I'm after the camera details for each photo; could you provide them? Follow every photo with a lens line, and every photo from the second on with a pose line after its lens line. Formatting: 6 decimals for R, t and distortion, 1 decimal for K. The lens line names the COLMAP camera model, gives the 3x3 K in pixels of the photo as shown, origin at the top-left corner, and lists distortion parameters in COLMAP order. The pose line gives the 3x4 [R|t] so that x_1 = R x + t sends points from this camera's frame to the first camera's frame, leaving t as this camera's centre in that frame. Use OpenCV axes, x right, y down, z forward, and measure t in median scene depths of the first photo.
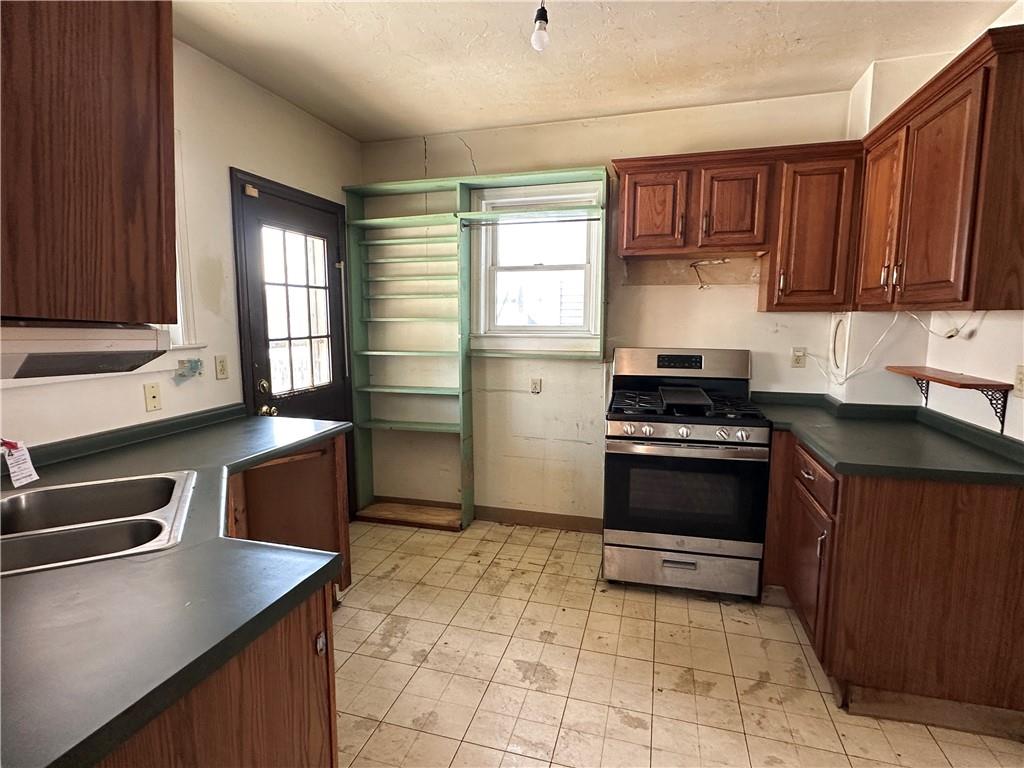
lens RADIAL K [[532.9, 0, 511.5], [0, 532.9, 385.5], [0, 0, 1]] dist [-0.001828, 0.000210]
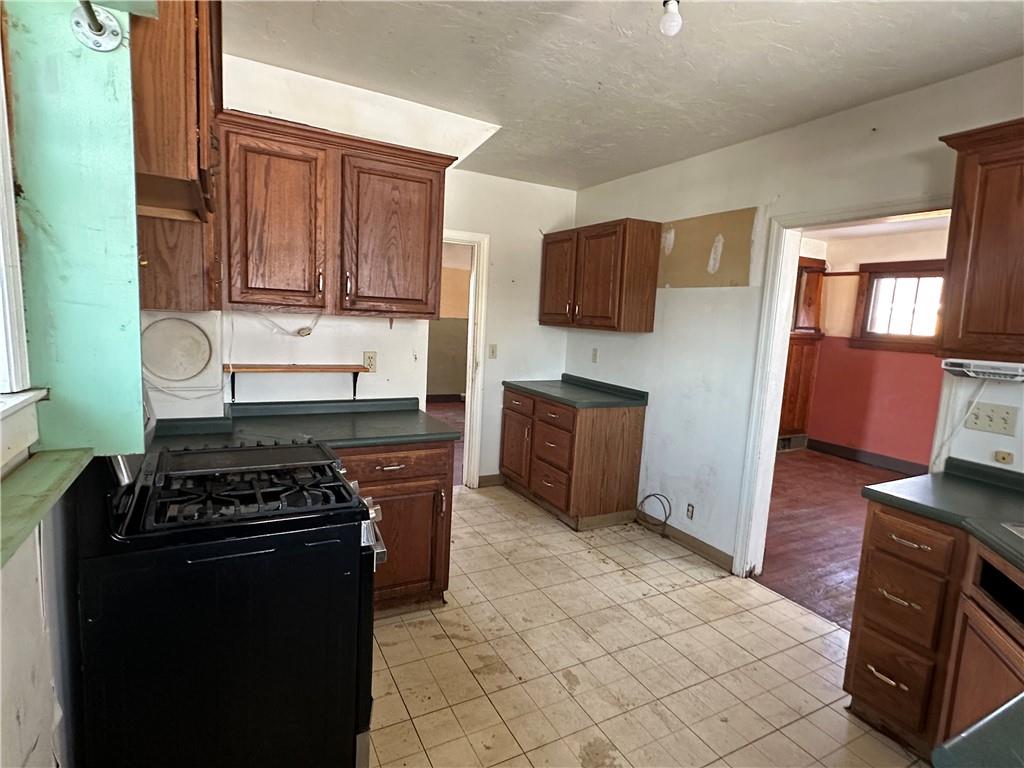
lens RADIAL K [[532.9, 0, 502.4], [0, 532.9, 379.7], [0, 0, 1]] dist [-0.001828, 0.000210]
pose [[-0.694661, -0.130908, 0.707325, -0.380640], [0.024912, 0.978334, 0.205531, -0.247564], [-0.718905, 0.160395, -0.676349, 1.637394]]
